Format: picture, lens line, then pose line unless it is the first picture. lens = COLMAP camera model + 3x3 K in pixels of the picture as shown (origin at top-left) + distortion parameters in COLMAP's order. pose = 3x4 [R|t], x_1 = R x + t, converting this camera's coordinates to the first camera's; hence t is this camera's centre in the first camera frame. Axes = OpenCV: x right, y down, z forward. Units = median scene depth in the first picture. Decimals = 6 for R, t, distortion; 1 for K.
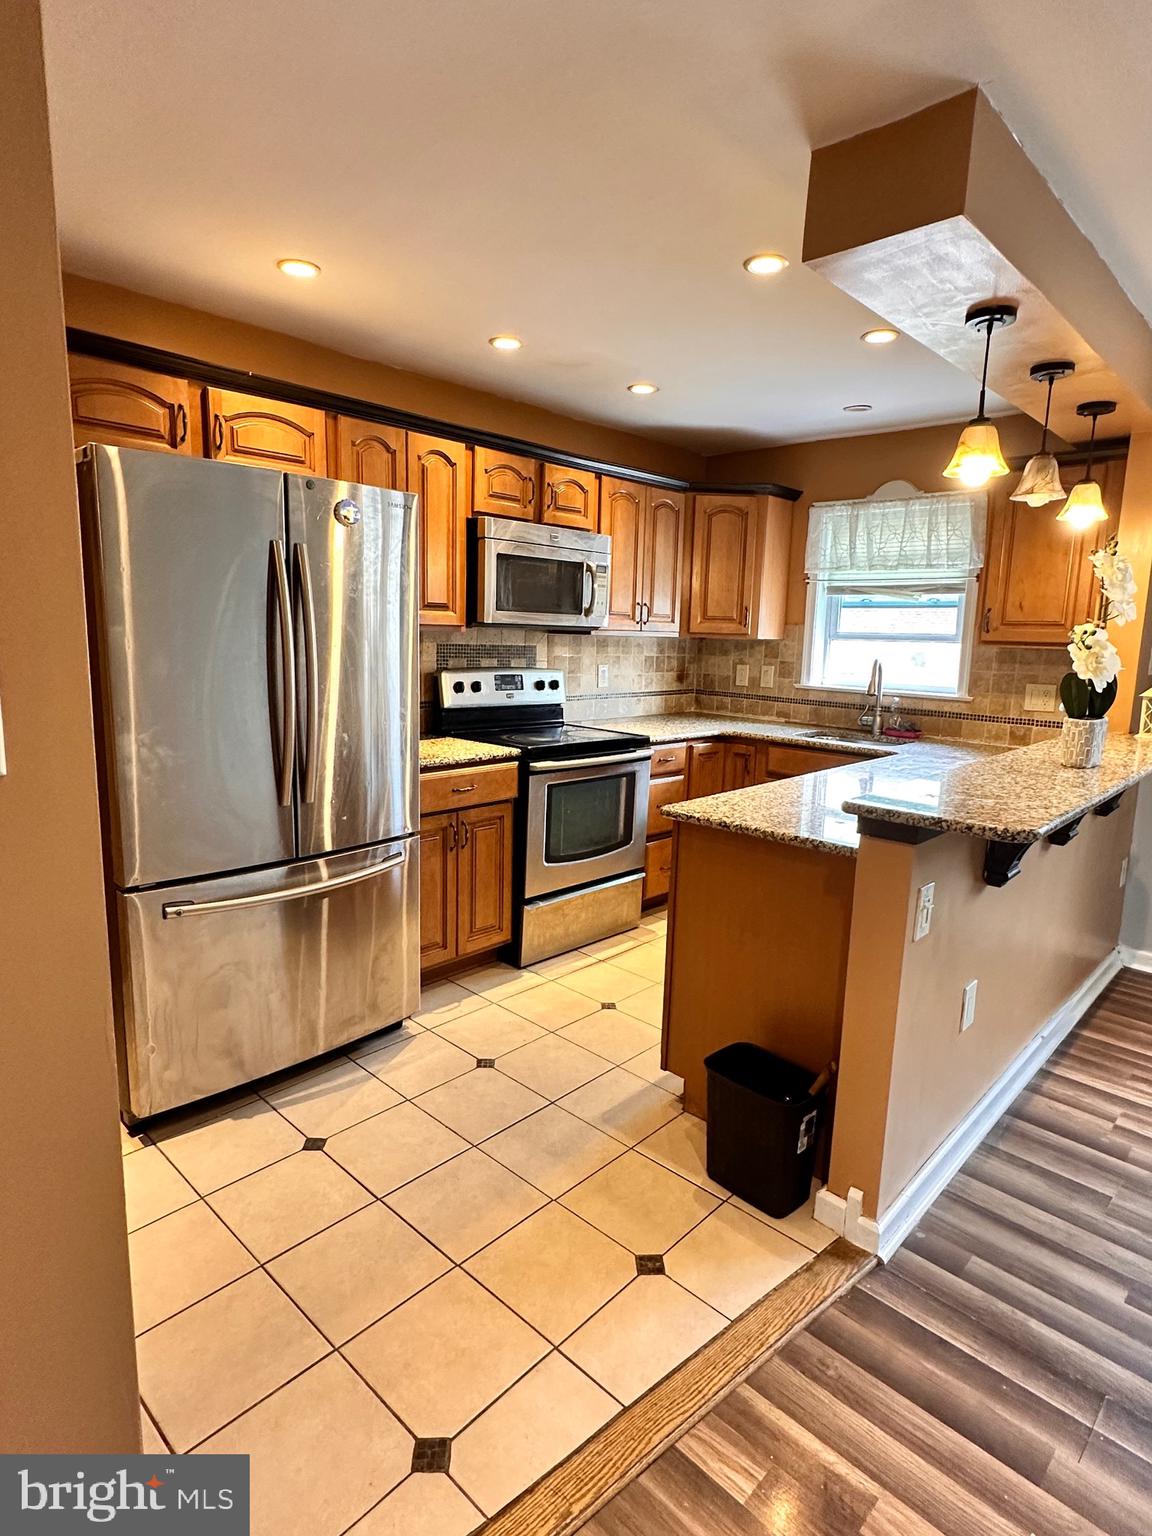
lens RADIAL K [[839.1, 0, 576.0], [0, 839.1, 768.0], [0, 0, 1]] dist [0.003858, 0.001069]
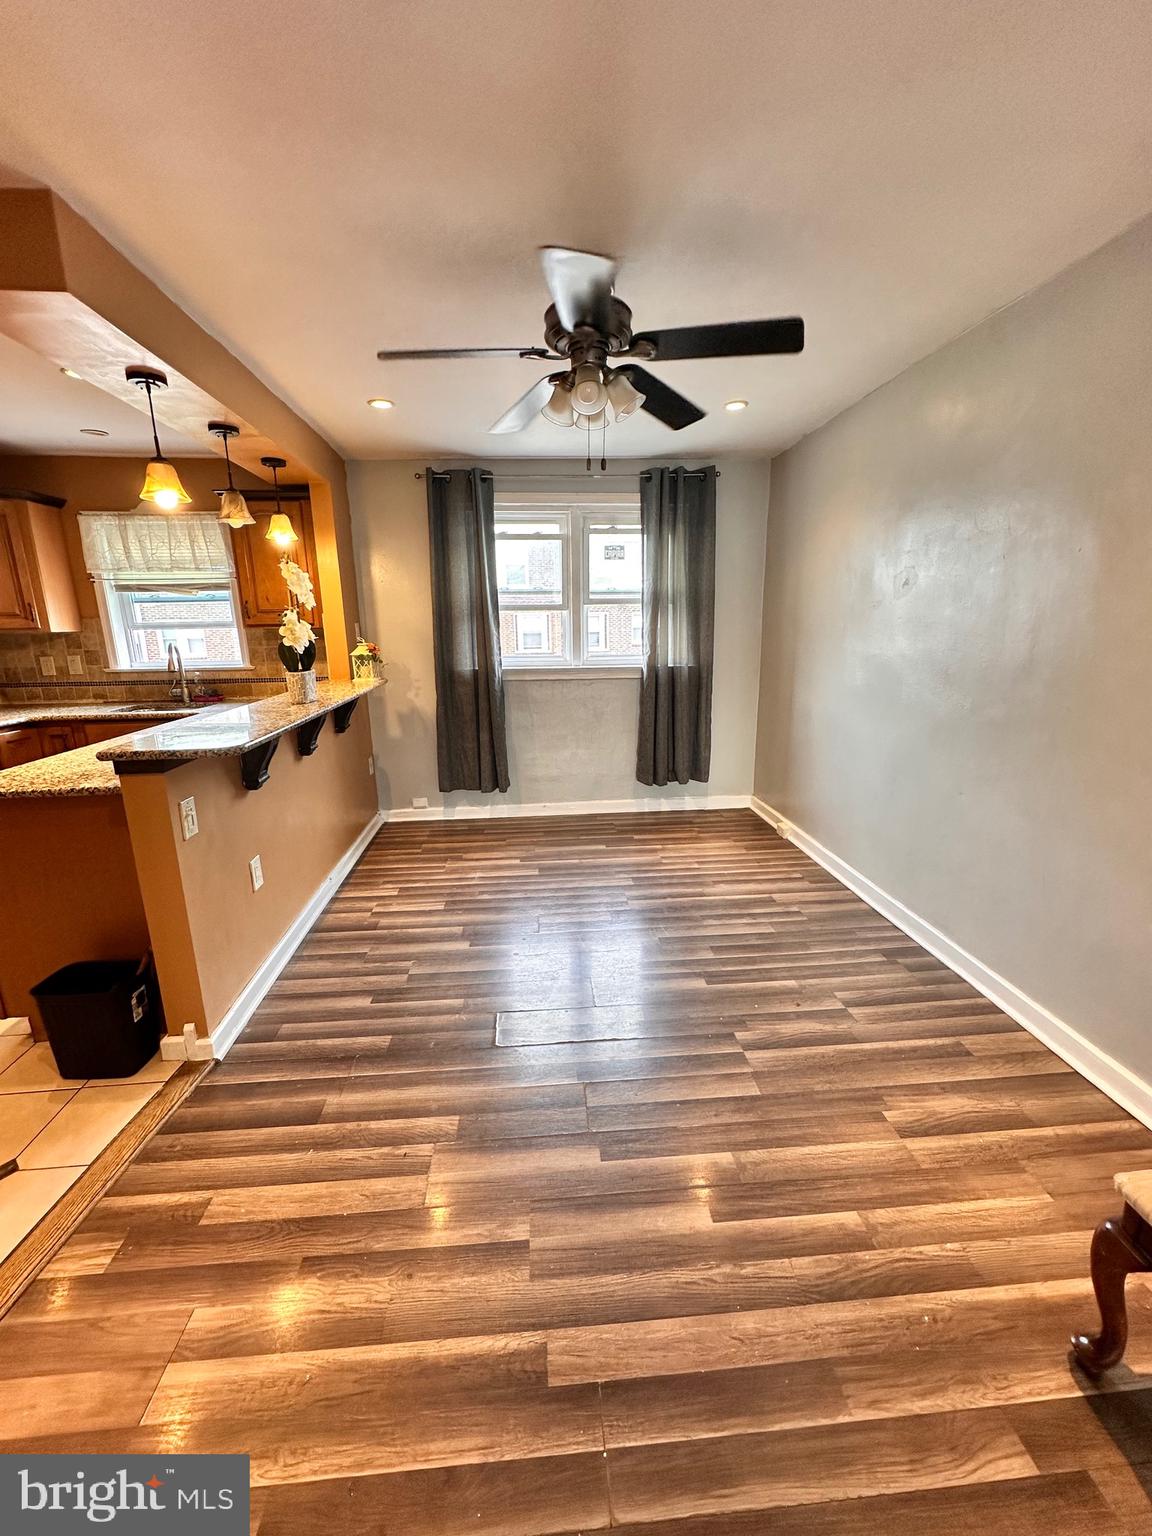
lens RADIAL K [[615.8, 0, 576.0], [0, 615.8, 768.0], [0, 0, 1]] dist [0.000741, 0.000077]
pose [[0.659062, -0.211516, 0.721732, 0.072537], [0.157895, 0.977165, 0.142191, 0.028219], [-0.735327, 0.020245, 0.677410, -0.115401]]
